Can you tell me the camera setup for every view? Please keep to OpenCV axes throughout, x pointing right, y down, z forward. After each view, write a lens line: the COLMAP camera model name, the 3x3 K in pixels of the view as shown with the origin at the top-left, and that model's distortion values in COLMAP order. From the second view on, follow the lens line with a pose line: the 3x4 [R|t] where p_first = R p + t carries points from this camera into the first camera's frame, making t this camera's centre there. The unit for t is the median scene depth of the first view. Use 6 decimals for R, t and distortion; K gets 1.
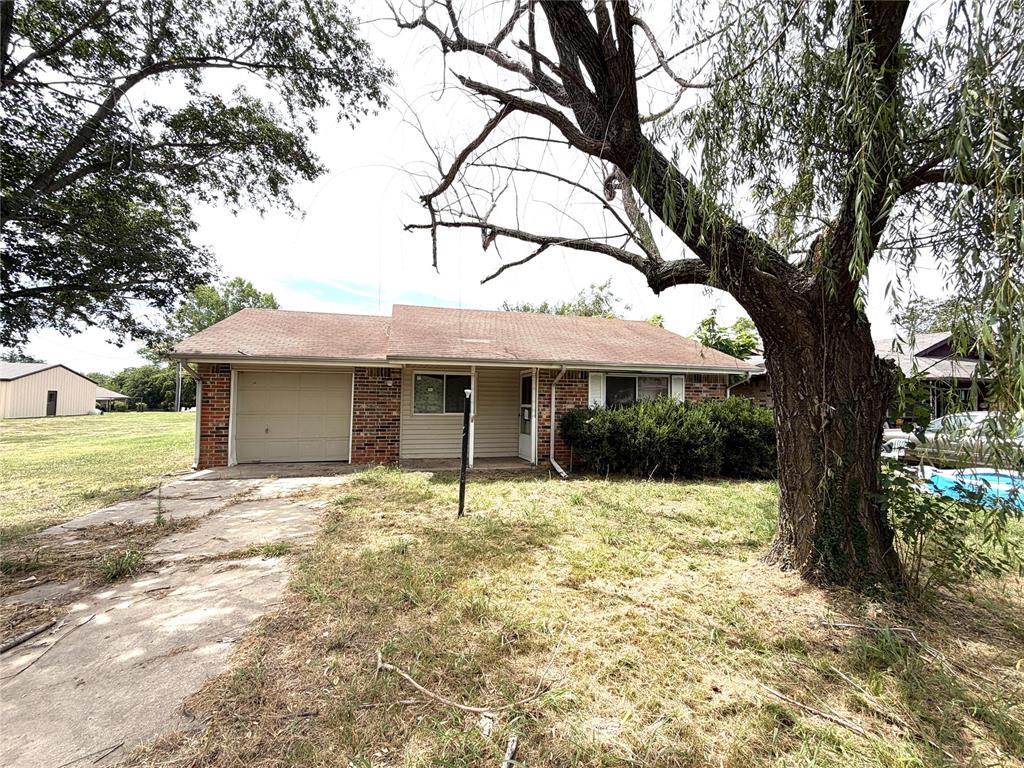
lens RADIAL K [[411.7, 0, 513.0], [0, 411.7, 382.6], [0, 0, 1]] dist [-0.003509, 0.000453]
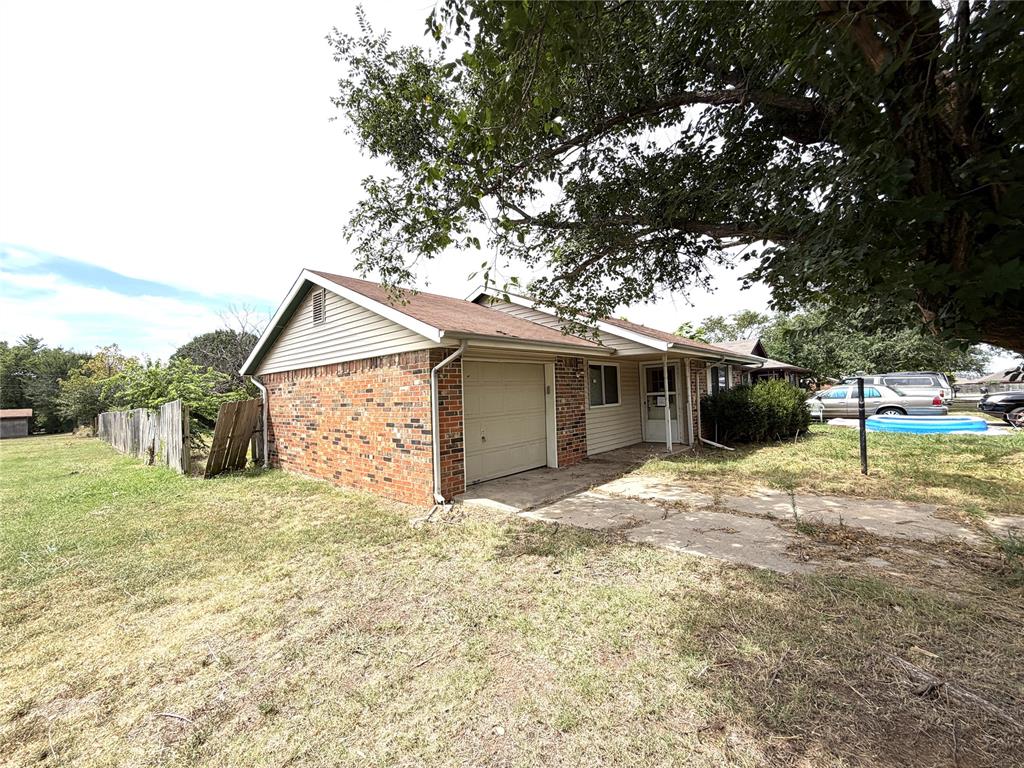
lens RADIAL K [[411.7, 0, 512.4], [0, 411.7, 383.6], [0, 0, 1]] dist [-0.003509, 0.000453]
pose [[0.827854, -0.028298, 0.560229, -0.939234], [0.024810, 0.999597, 0.013829, 0.005418], [-0.560394, 0.002451, 0.828222, 0.327063]]
